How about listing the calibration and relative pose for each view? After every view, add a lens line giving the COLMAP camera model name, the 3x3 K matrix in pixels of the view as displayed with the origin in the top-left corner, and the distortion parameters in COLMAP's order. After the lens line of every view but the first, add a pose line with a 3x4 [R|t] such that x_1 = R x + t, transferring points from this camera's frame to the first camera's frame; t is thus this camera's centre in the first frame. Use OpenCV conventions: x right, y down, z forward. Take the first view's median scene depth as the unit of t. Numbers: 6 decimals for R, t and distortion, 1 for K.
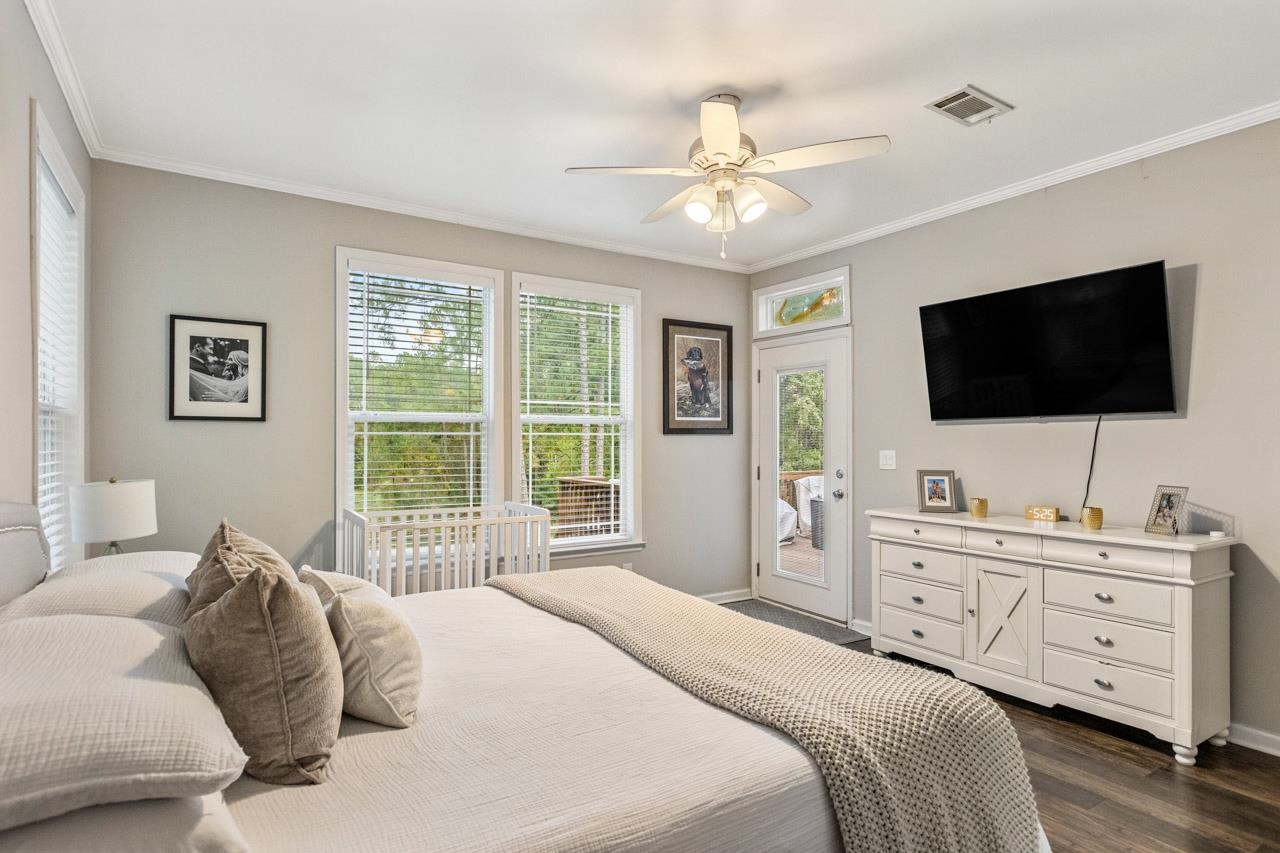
lens RADIAL K [[666.9, 0, 637.5], [0, 666.9, 448.1], [0, 0, 1]] dist [-0.000602, 0.000592]
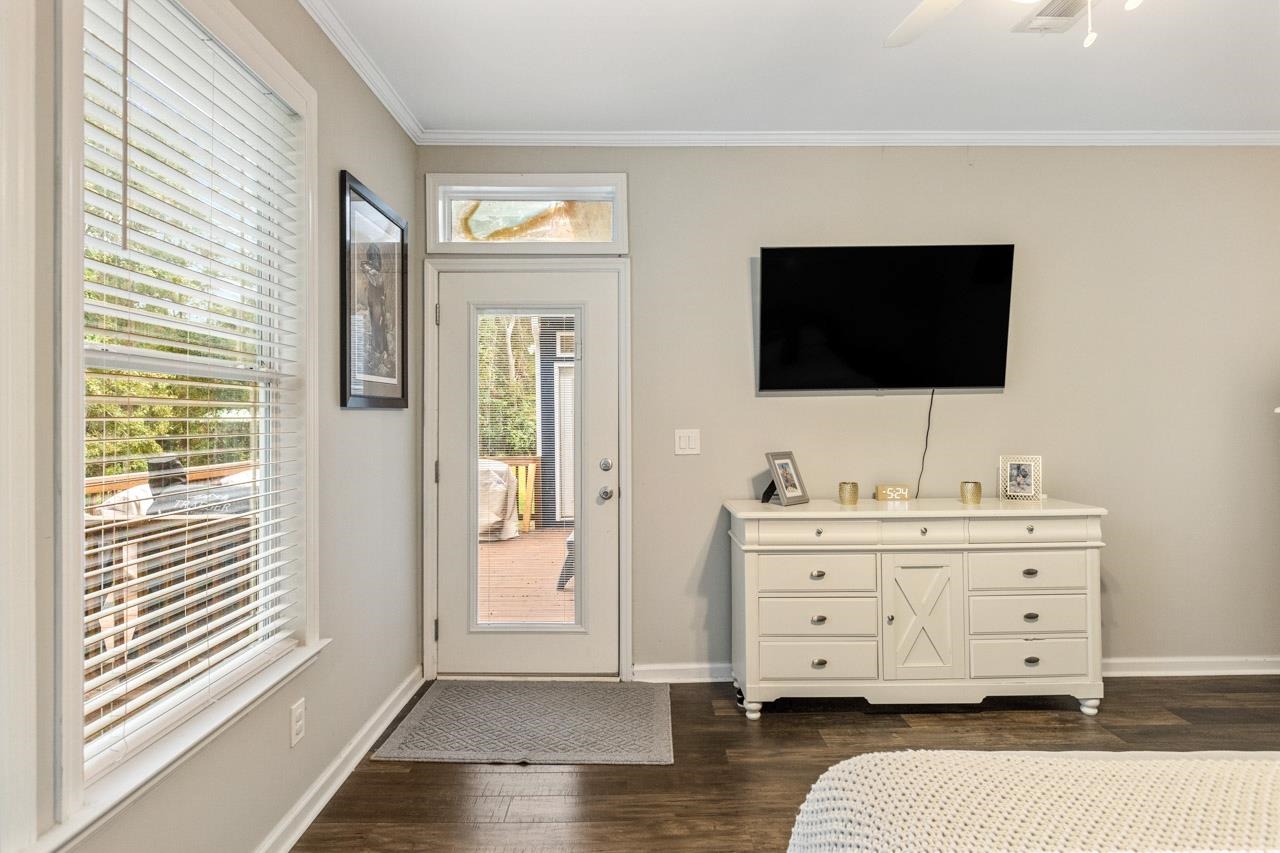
lens RADIAL K [[664.7, 0, 639.7], [0, 664.7, 414.9], [0, 0, 1]] dist [0.000710, 0.000378]
pose [[0.535871, 0.000775, 0.844300, -0.358813], [0.019088, 0.999733, -0.013033, -0.005699], [-0.844084, 0.023100, 0.535713, 0.781494]]
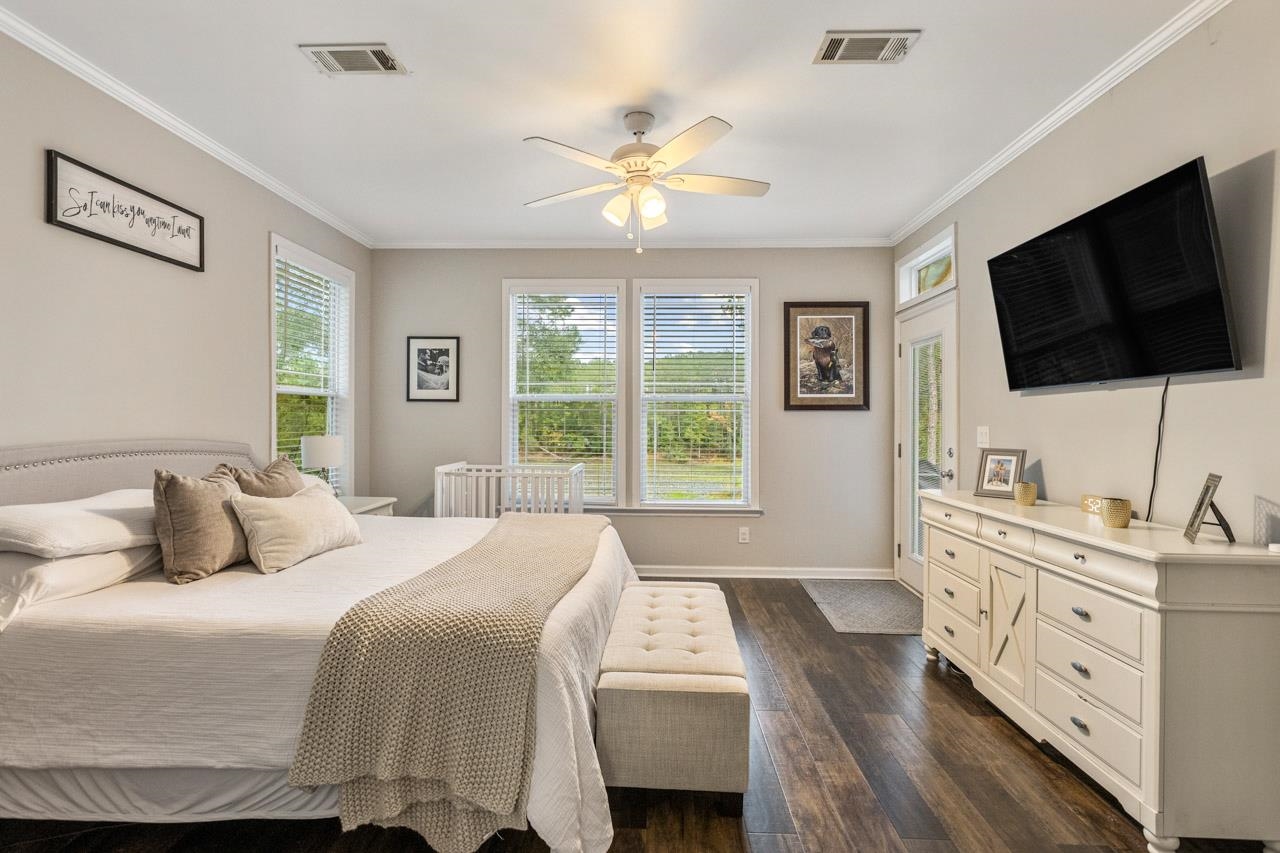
lens RADIAL K [[596.0, 0, 640.0], [0, 596.0, 426.5], [0, 0, 1]] dist [-0.001716, -0.001354]
pose [[0.826329, 0.009546, -0.563107, 0.542594], [-0.012115, 0.999926, -0.000828, 0.012055], [0.563057, 0.007507, 0.826384, 0.114794]]
